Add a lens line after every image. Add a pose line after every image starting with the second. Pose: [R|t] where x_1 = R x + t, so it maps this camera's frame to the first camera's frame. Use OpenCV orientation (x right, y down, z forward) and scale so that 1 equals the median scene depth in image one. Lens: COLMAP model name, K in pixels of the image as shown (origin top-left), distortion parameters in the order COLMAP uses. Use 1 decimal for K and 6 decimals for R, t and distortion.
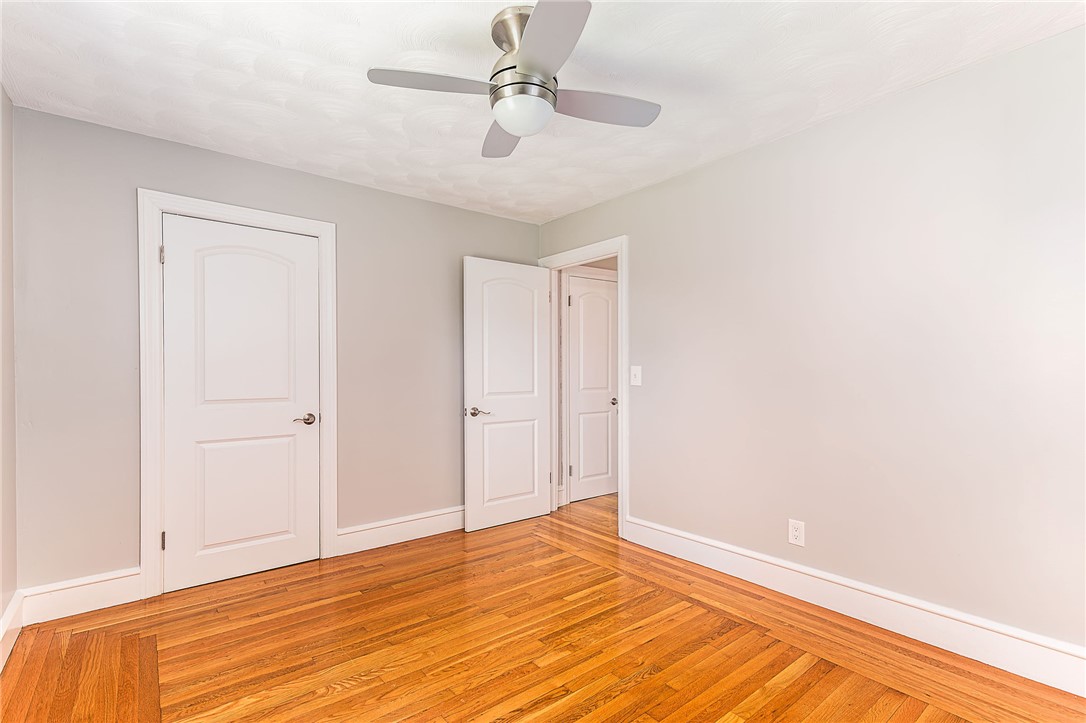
lens RADIAL K [[467.7, 0, 559.7], [0, 467.7, 361.5], [0, 0, 1]] dist [-0.014983, 0.000164]
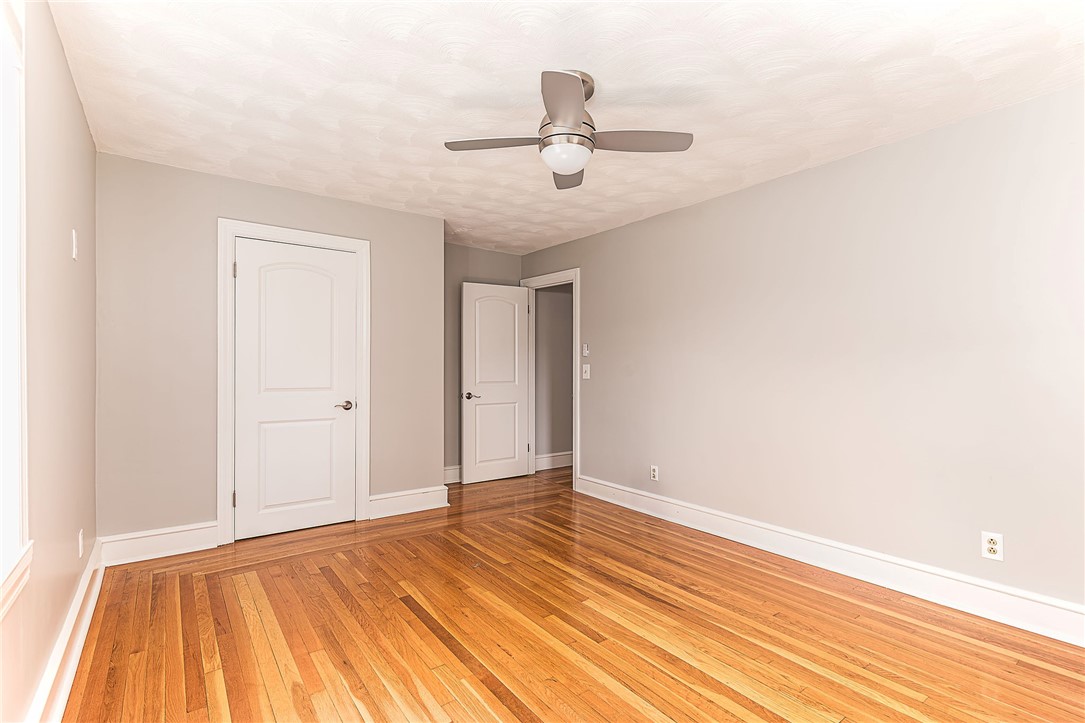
lens RADIAL K [[502.9, 0, 542.0], [0, 502.9, 365.2], [0, 0, 1]] dist [0.004193, -0.000018]
pose [[0.994261, 0.012506, -0.106247, 0.176065], [-0.011278, 0.999863, 0.012145, -0.003135], [0.106385, -0.010877, 0.994266, -0.422422]]
